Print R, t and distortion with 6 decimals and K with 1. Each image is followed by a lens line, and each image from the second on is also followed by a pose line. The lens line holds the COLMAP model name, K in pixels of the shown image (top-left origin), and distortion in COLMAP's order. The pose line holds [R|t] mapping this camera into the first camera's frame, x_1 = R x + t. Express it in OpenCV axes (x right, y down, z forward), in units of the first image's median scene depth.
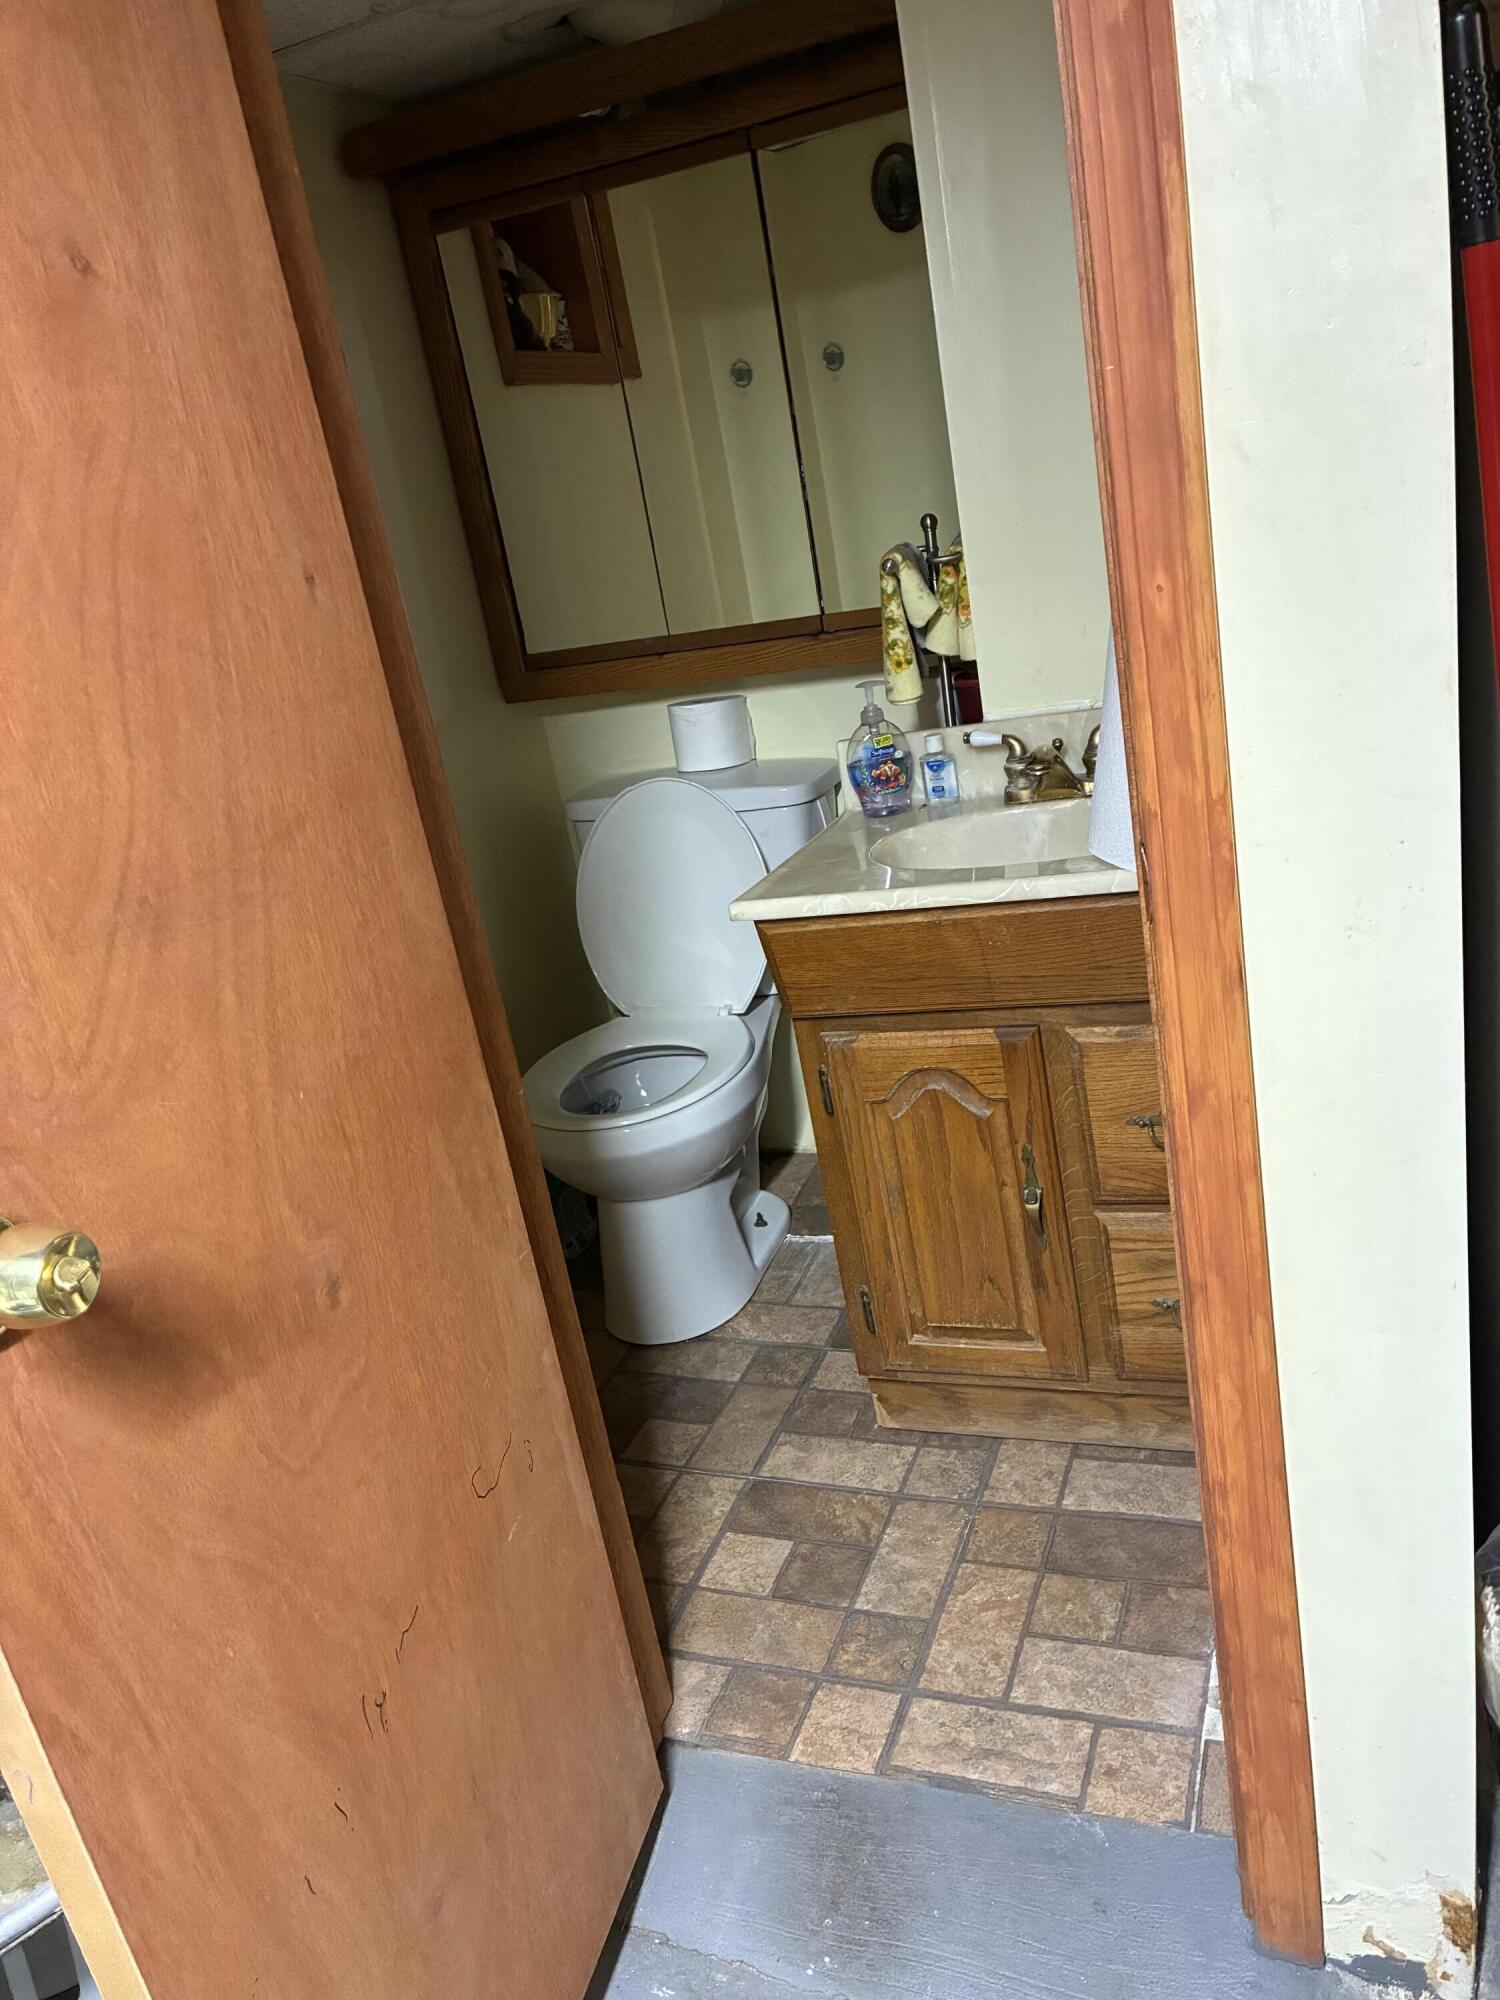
lens RADIAL K [[1526.3, 0, 751.5], [0, 1526.3, 997.9], [0, 0, 1]] dist [0.029793, -0.066587]
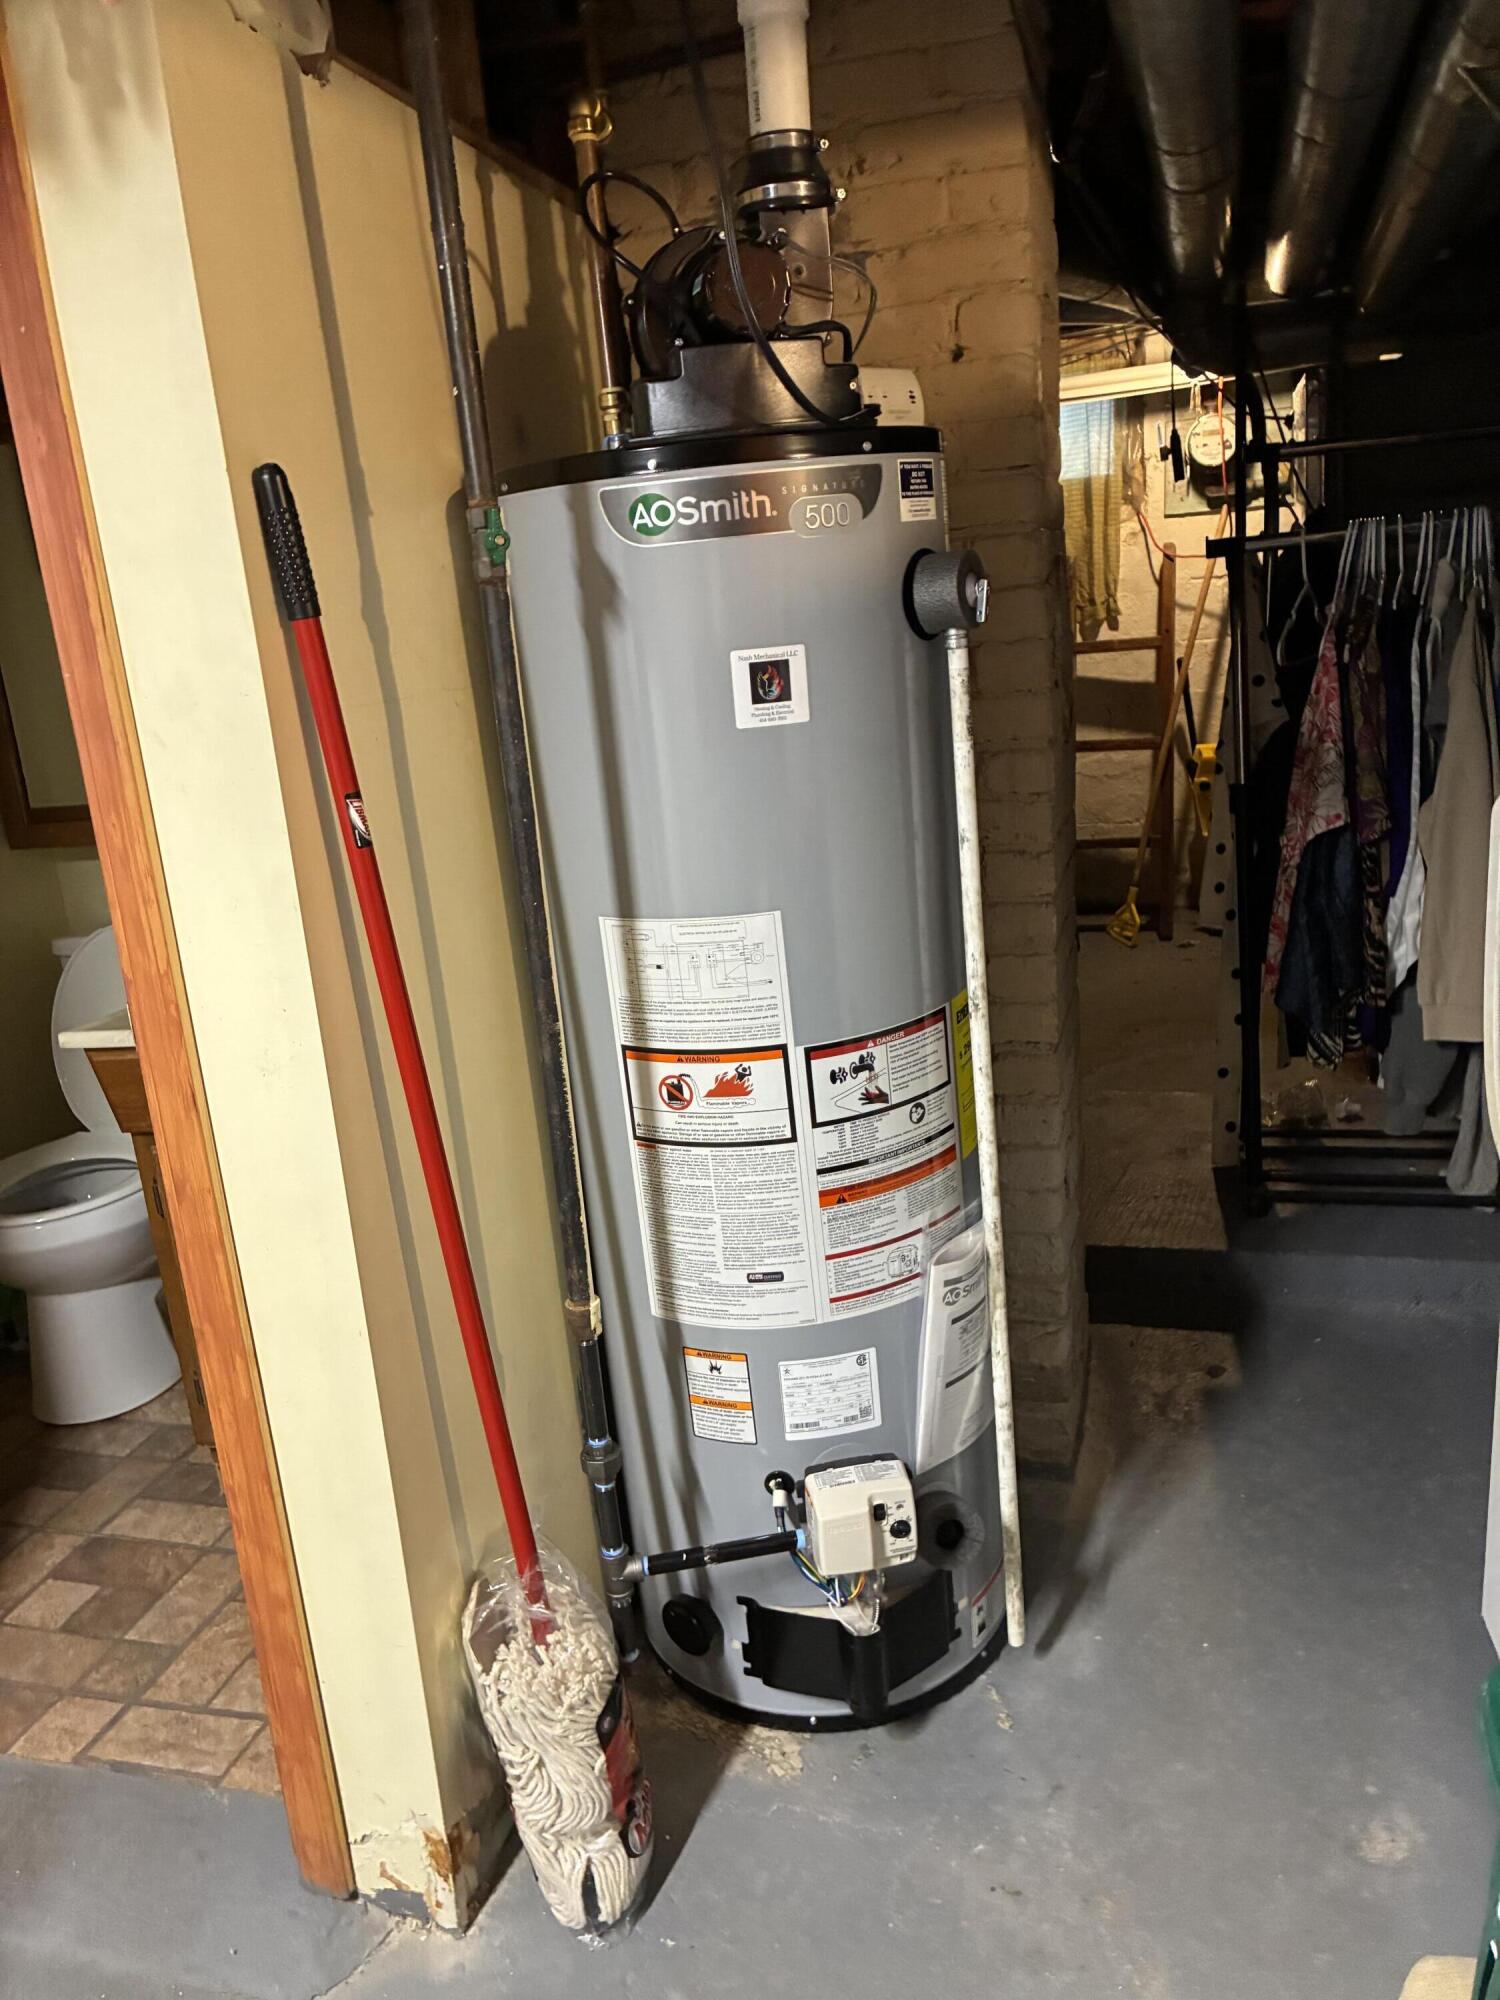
lens RADIAL K [[1526.3, 0, 742.8], [0, 1526.3, 992.3], [0, 0, 1]] dist [0.029793, -0.066587]
pose [[0.992487, 0.048606, 0.112281, 0.377097], [-0.037736, 0.994570, -0.096984, 0.002734], [-0.116385, 0.092019, 0.988932, -0.255457]]
